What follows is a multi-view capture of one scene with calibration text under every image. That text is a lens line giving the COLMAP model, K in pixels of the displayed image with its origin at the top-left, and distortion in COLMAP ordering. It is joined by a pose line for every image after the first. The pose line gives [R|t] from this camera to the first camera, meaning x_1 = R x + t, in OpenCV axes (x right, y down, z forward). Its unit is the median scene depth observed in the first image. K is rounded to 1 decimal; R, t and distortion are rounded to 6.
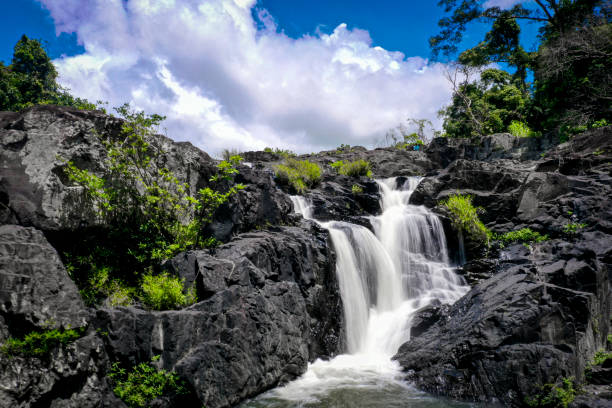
lens RADIAL K [[482.1, 0, 306.0], [0, 482.1, 204.0], [0, 0, 1]] dist [-0.001871, 0.006872]
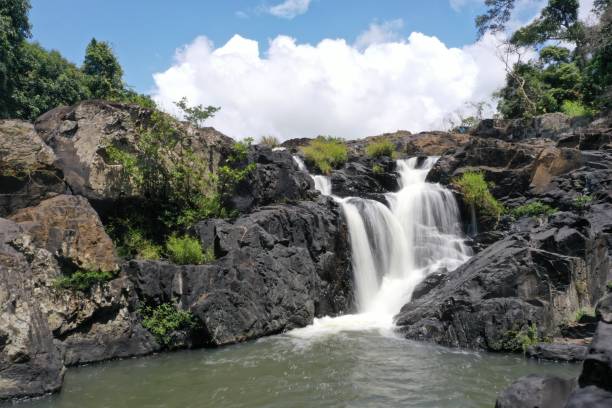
lens RADIAL K [[482.1, 0, 306.0], [0, 482.1, 204.0], [0, 0, 1]] dist [-0.001871, 0.006872]
pose [[0.991521, -0.010371, -0.129529, 0.136096], [0.013279, 0.999678, 0.021609, 0.036122], [0.129264, -0.023146, 0.991340, -0.134765]]
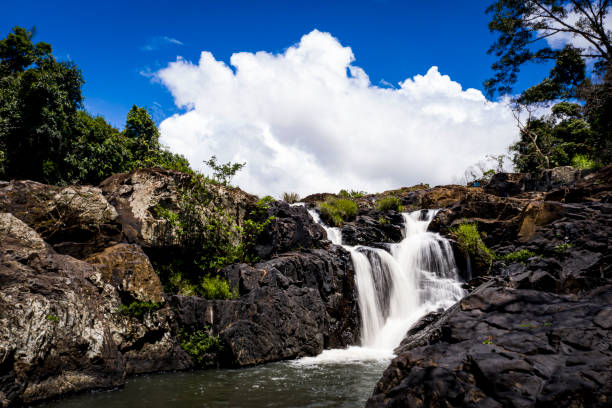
lens RADIAL K [[482.1, 0, 306.0], [0, 482.1, 204.0], [0, 0, 1]] dist [-0.001871, 0.006872]
pose [[0.982486, -0.034150, -0.183181, 0.215996], [0.018077, 0.995894, -0.088705, 0.049011], [0.185458, 0.083840, 0.979069, -0.356475]]
